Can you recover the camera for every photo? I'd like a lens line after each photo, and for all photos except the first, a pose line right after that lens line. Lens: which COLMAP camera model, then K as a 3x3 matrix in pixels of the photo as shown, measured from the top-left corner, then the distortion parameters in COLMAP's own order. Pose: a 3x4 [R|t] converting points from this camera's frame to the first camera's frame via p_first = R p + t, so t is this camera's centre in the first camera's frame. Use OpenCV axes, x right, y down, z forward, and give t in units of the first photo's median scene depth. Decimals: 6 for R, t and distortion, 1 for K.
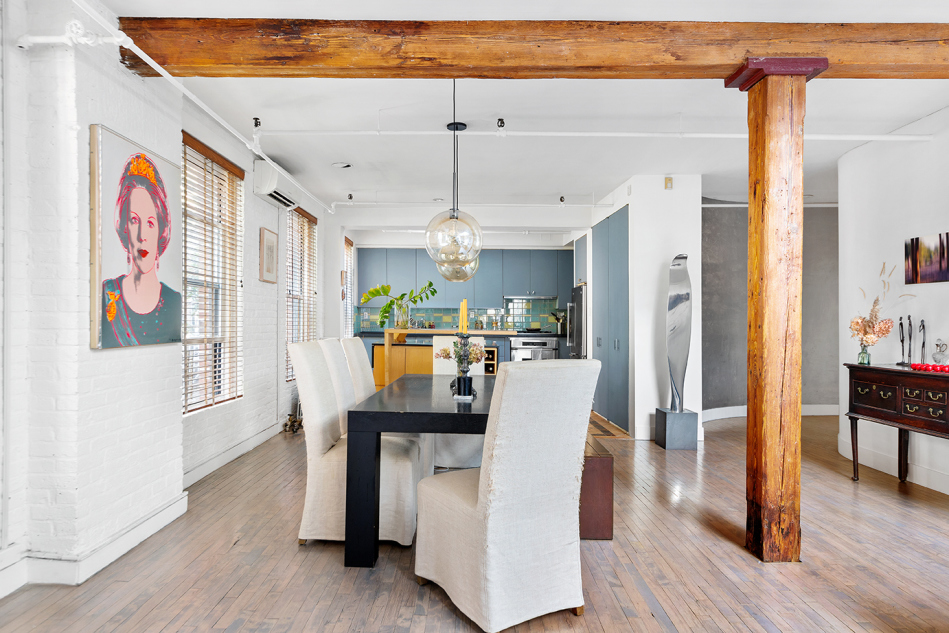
lens RADIAL K [[608.1, 0, 474.5], [0, 608.1, 316.2], [0, 0, 1]] dist [-0.000661, 0.001318]
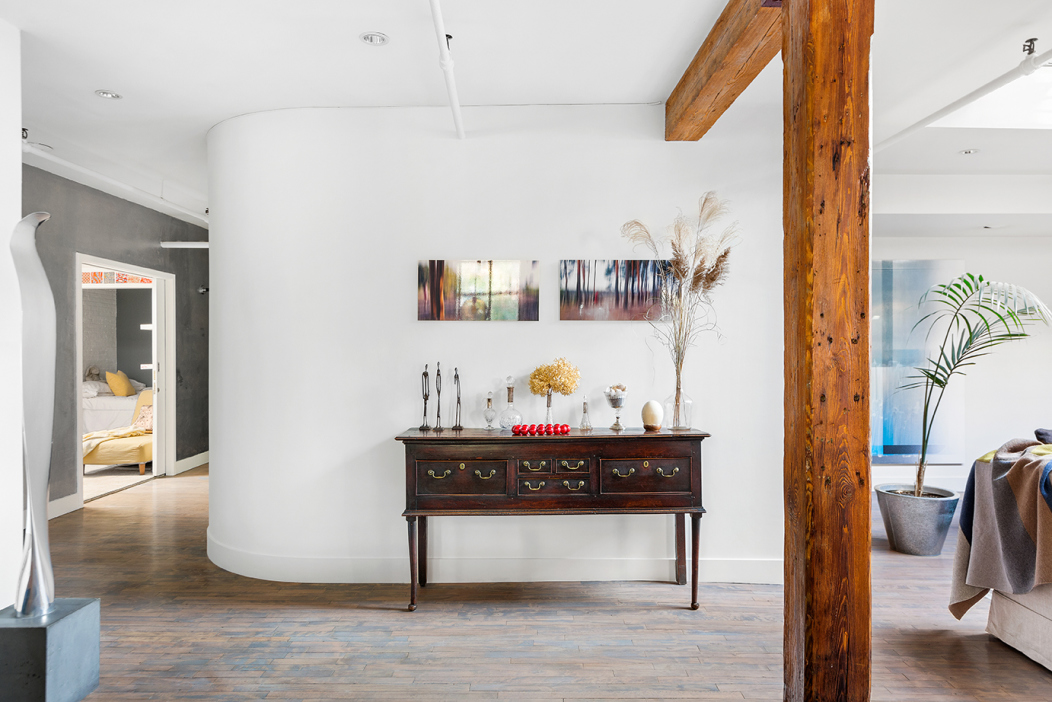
lens RADIAL K [[674.1, 0, 525.8], [0, 674.1, 356.5], [0, 0, 1]] dist [-0.000661, 0.001318]
pose [[0.039480, -0.002894, 0.999216, -0.111001], [-0.001085, 0.999995, 0.002939, -0.011305], [-0.999220, -0.001201, 0.039477, 0.860167]]
